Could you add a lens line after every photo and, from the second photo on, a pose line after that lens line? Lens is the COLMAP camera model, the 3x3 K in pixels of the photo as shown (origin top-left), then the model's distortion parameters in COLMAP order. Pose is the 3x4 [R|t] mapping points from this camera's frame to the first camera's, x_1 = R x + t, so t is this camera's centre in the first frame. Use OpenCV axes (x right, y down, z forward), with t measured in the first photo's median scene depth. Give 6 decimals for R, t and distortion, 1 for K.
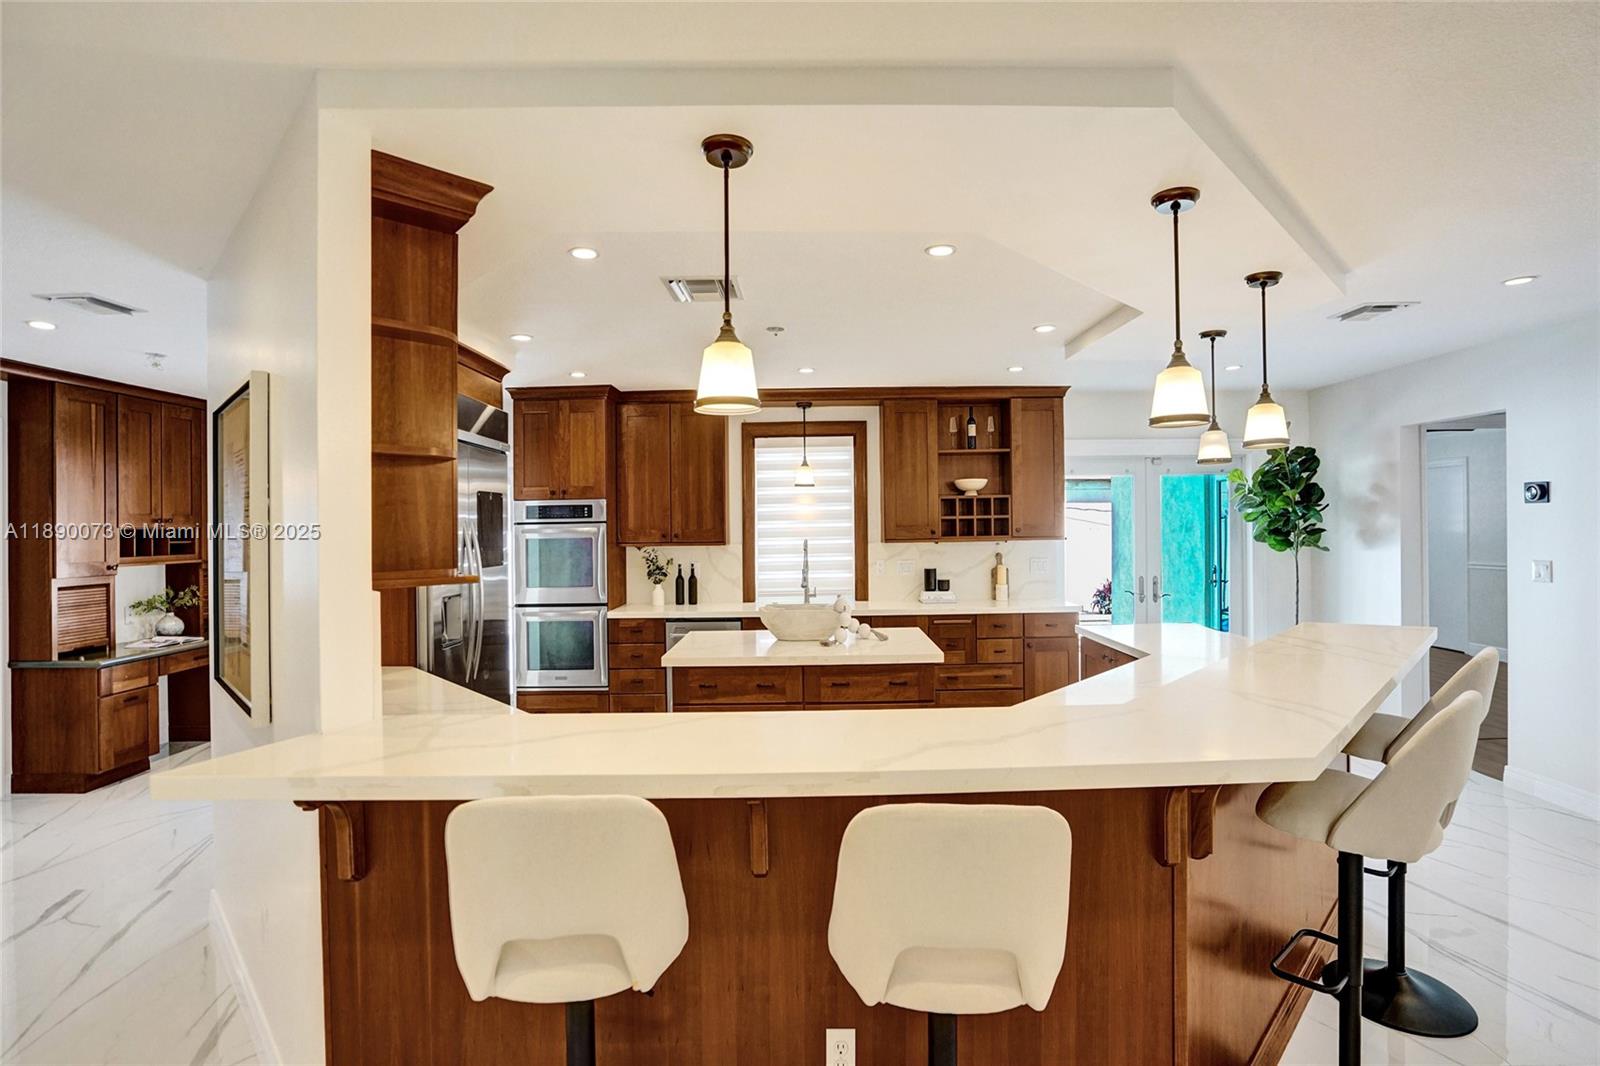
lens RADIAL K [[747.0, 0, 802.2], [0, 747.0, 523.9], [0, 0, 1]] dist [-0.038313, 0.010372]
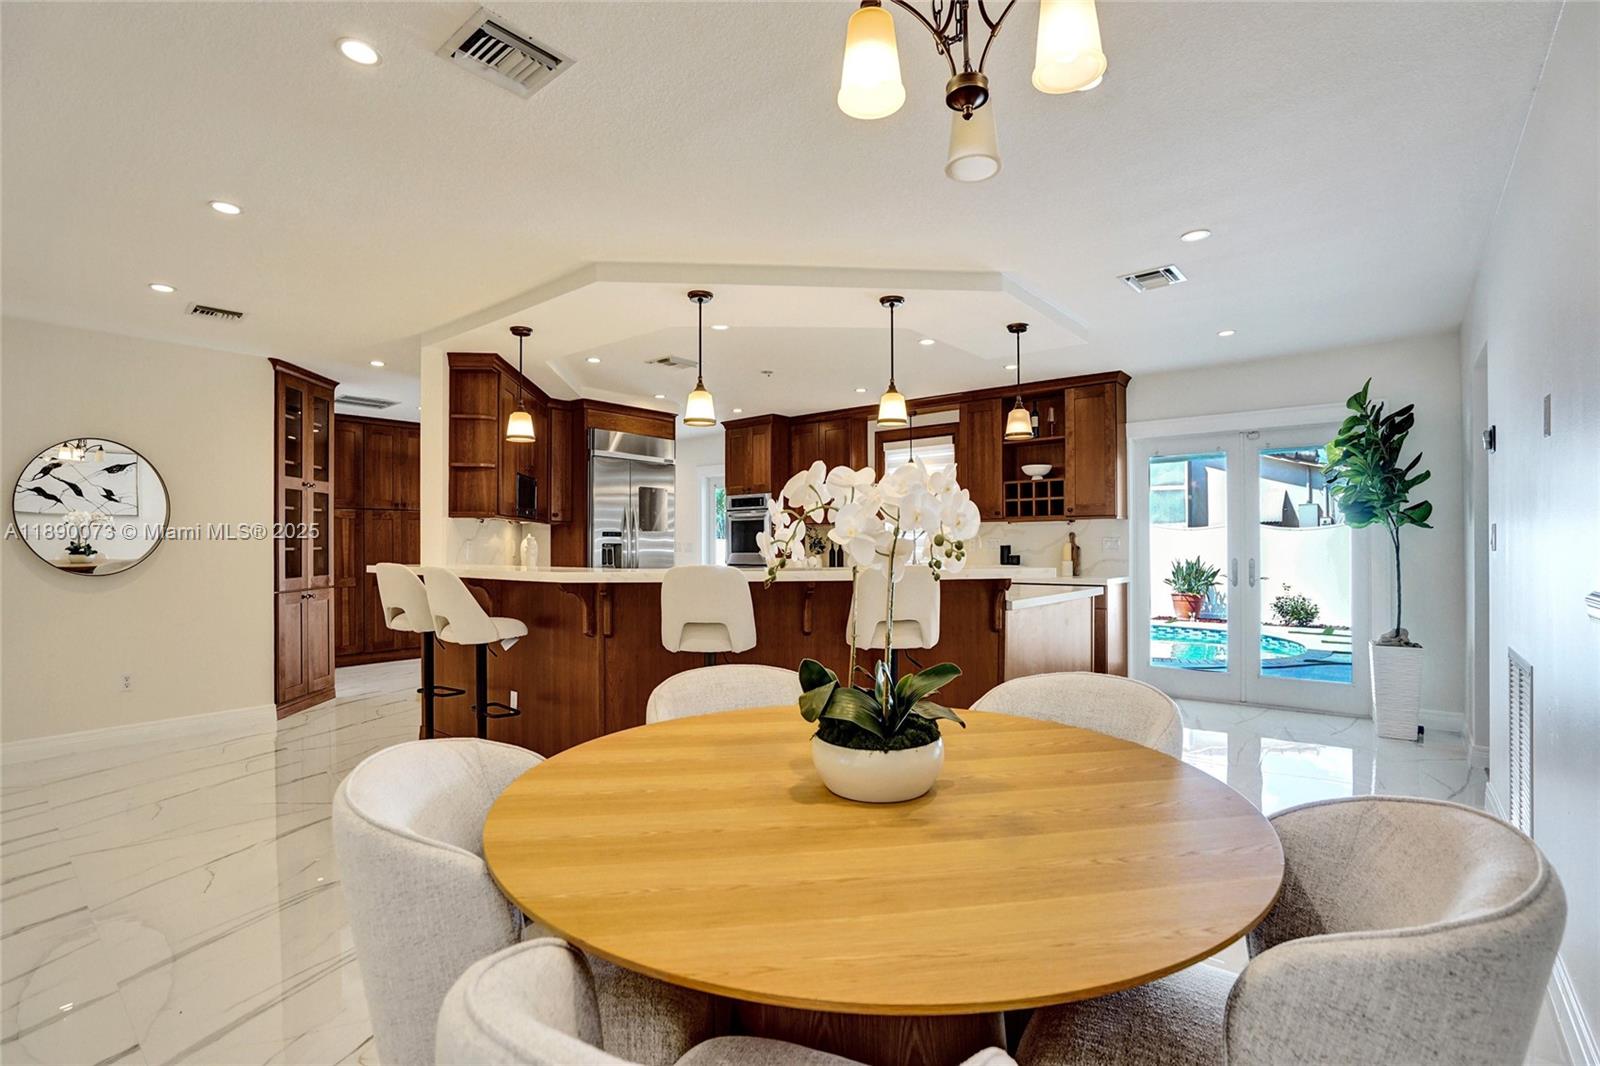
lens RADIAL K [[747.0, 0, 811.2], [0, 747.0, 537.5], [0, 0, 1]] dist [-0.038313, 0.010372]
pose [[0.763619, 0.005952, -0.645639, 0.684597], [-0.006451, 0.999978, 0.001589, 0.047855], [0.645634, 0.002951, 0.763641, -0.068367]]
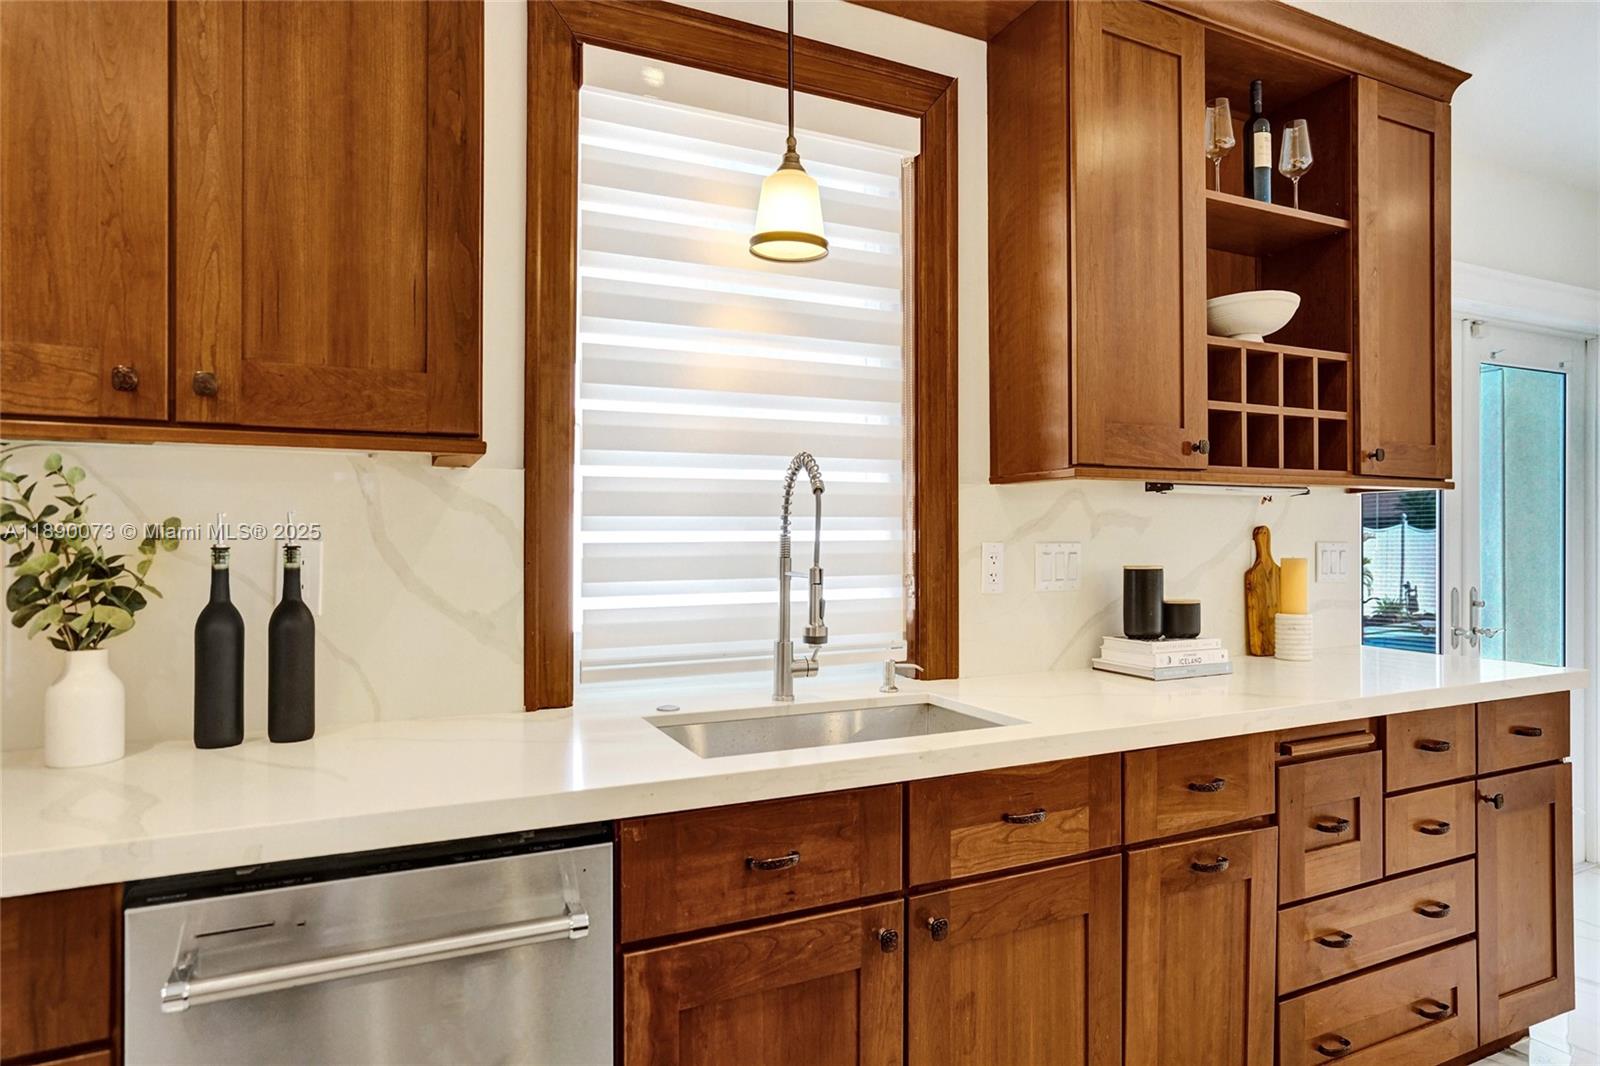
lens RADIAL K [[903.1, 0, 803.3], [0, 903.1, 532.8], [0, 0, 1]] dist [-0.001367, 0.000409]
pose [[0.905637, 0.016408, 0.423737, -0.125283], [-0.014937, 0.999865, -0.006791, 0.049677], [-0.423791, -0.000179, 0.905760, 0.714201]]
